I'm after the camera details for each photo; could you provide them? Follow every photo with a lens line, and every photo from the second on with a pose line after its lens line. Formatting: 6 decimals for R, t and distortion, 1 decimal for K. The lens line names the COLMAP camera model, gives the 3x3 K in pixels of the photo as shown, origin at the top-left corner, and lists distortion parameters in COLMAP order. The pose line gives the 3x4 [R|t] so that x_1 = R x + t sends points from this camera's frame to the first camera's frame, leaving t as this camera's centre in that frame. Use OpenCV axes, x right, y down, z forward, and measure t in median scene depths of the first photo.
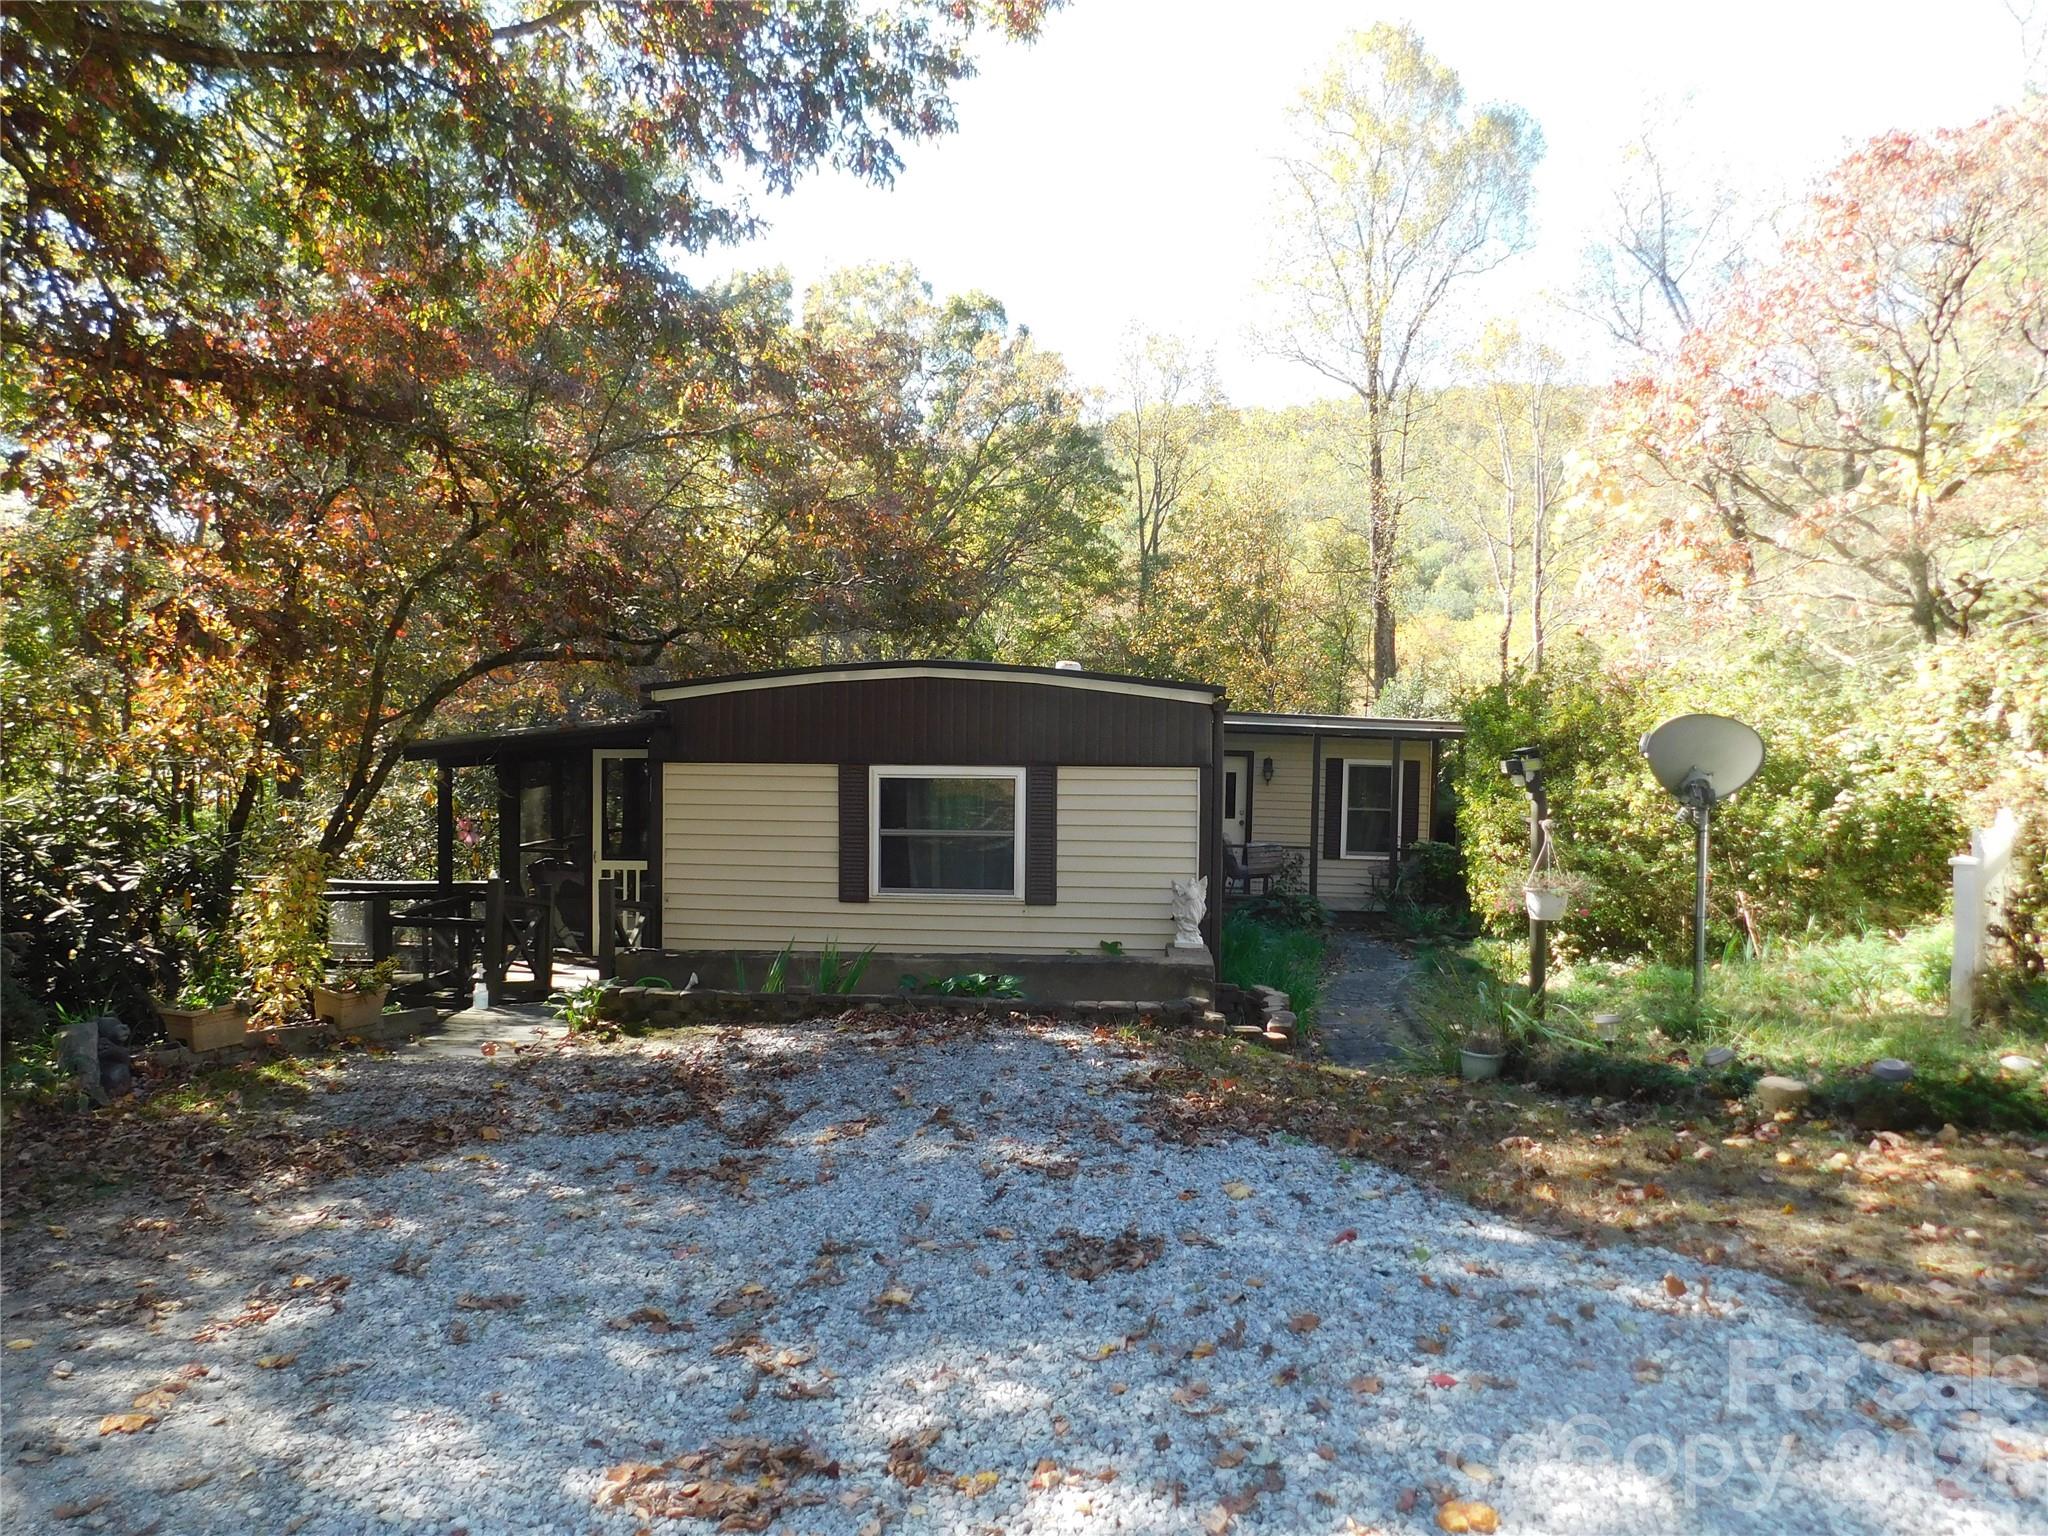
lens RADIAL K [[1364.6, 0, 1020.3], [0, 1364.6, 774.1], [0, 0, 1]] dist [-0.078428, 0.066533]
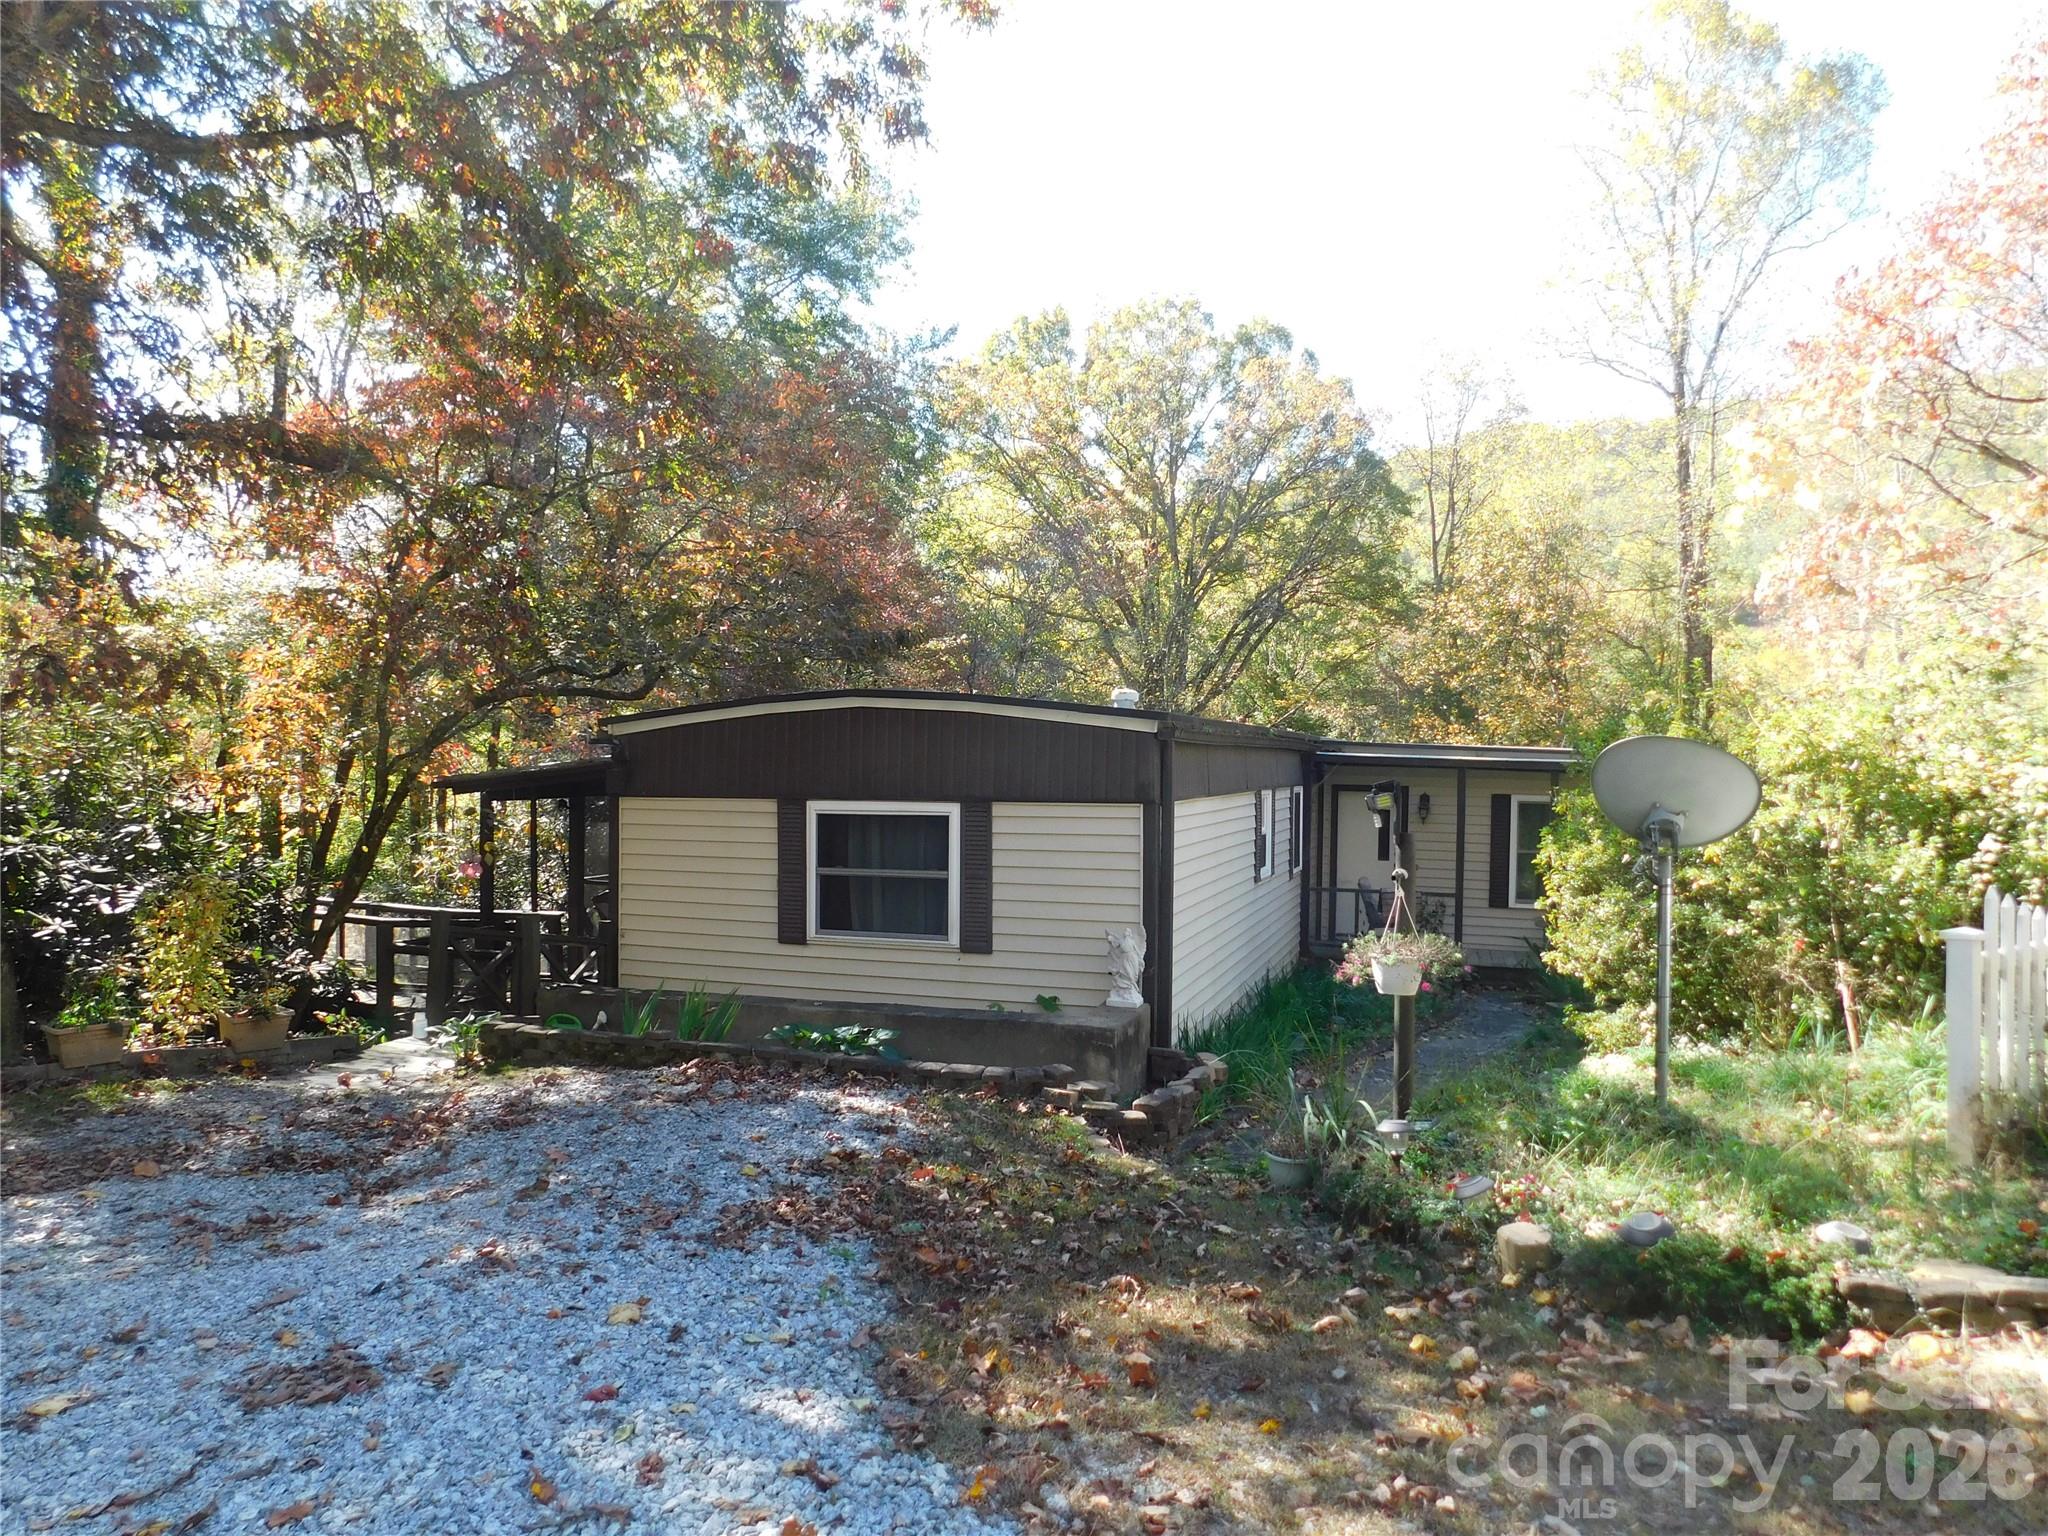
lens RADIAL K [[1364.6, 0, 1020.3], [0, 1364.6, 774.1], [0, 0, 1]] dist [-0.078428, 0.066533]
pose [[0.967856, -0.002373, -0.251495, 0.272311], [-0.004270, 0.999656, -0.025866, -0.000769], [0.251470, 0.026108, 0.967513, 0.116653]]
